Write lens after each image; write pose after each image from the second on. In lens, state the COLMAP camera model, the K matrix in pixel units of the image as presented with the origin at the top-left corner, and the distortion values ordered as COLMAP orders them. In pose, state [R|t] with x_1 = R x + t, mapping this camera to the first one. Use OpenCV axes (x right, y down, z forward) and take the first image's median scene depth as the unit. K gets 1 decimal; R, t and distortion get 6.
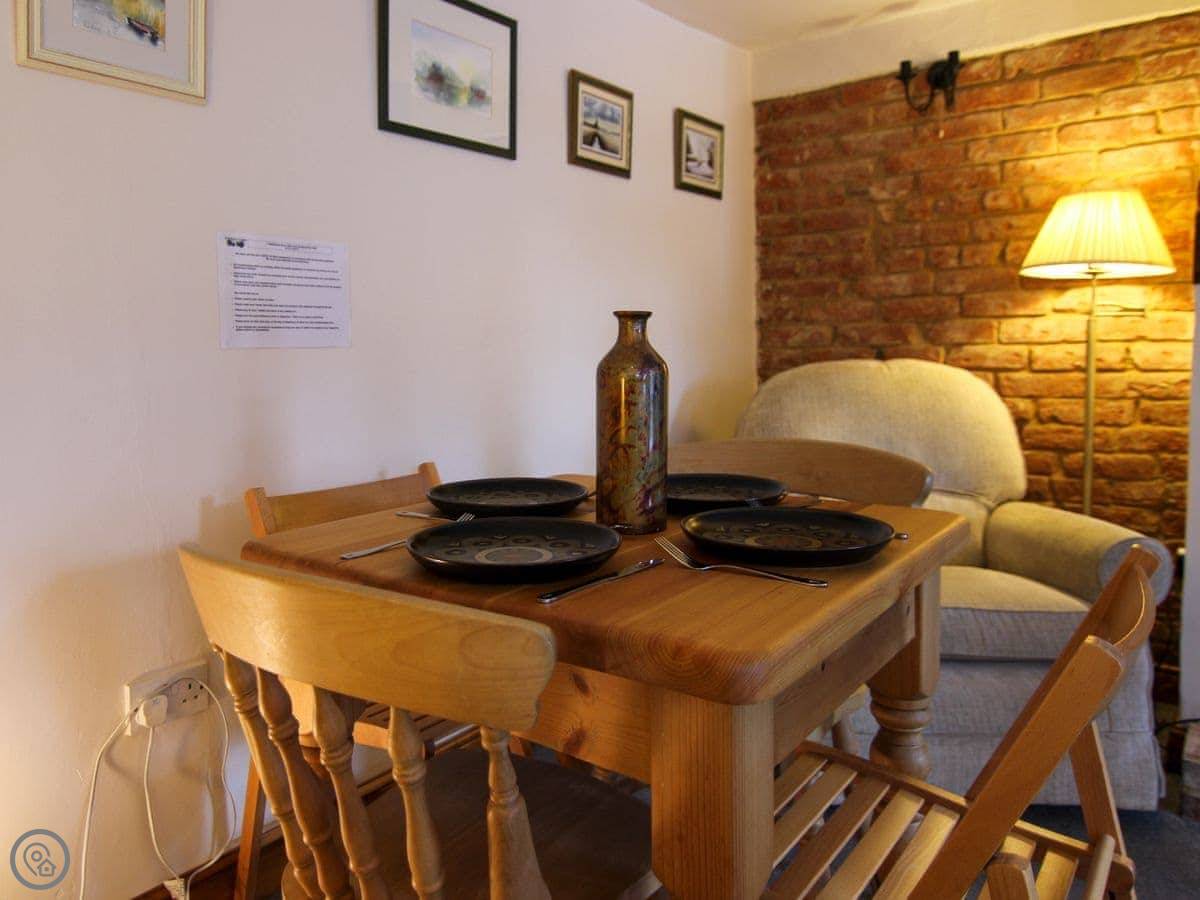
lens RADIAL K [[903.5, 0, 534.1], [0, 903.5, 383.4], [0, 0, 1]] dist [-0.005140, -0.008903]
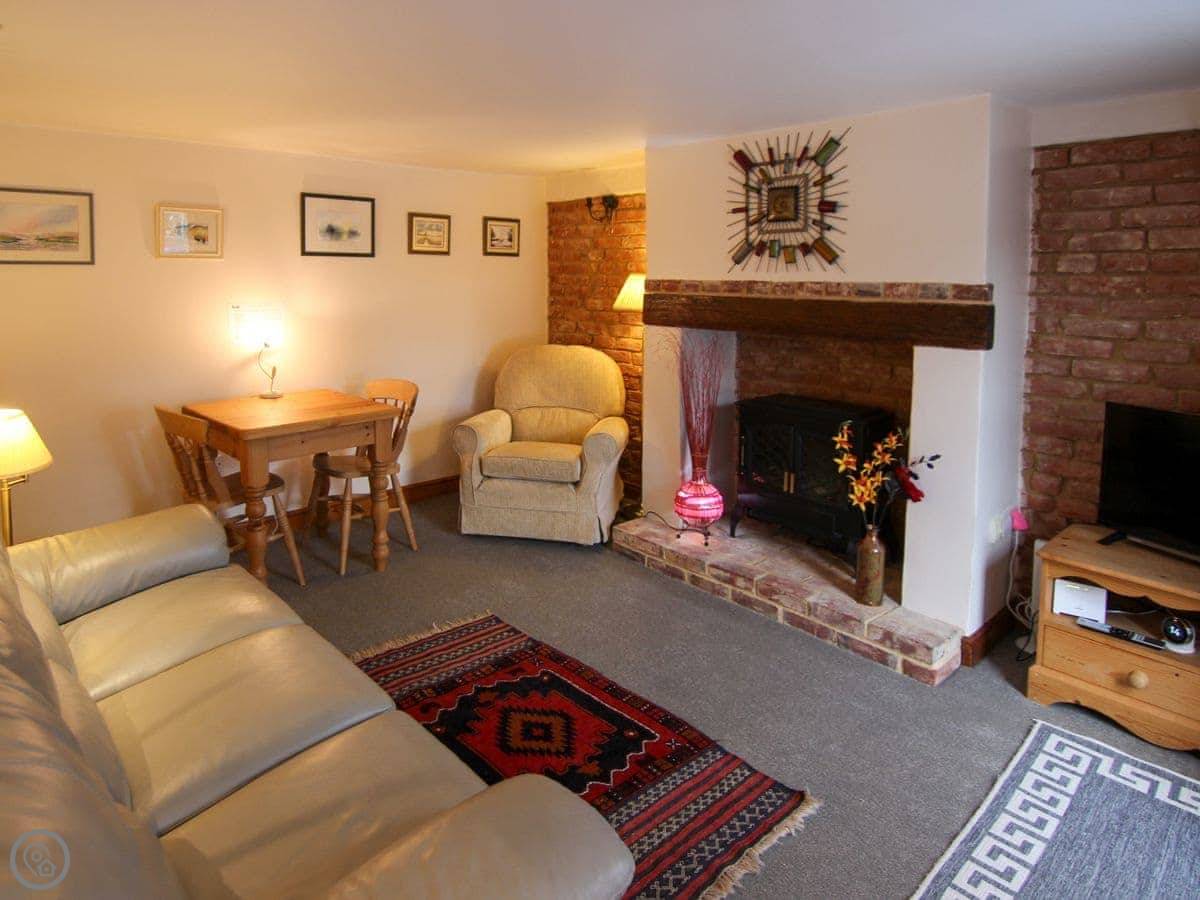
lens RADIAL K [[741.8, 0, 537.1], [0, 741.8, 329.3], [0, 0, 1]] dist [0.000323, -0.000263]
pose [[0.985461, 0.036473, -0.165938, 0.555490], [-0.030594, 0.998815, 0.037847, -0.114977], [0.167122, -0.032220, 0.985410, -0.635000]]
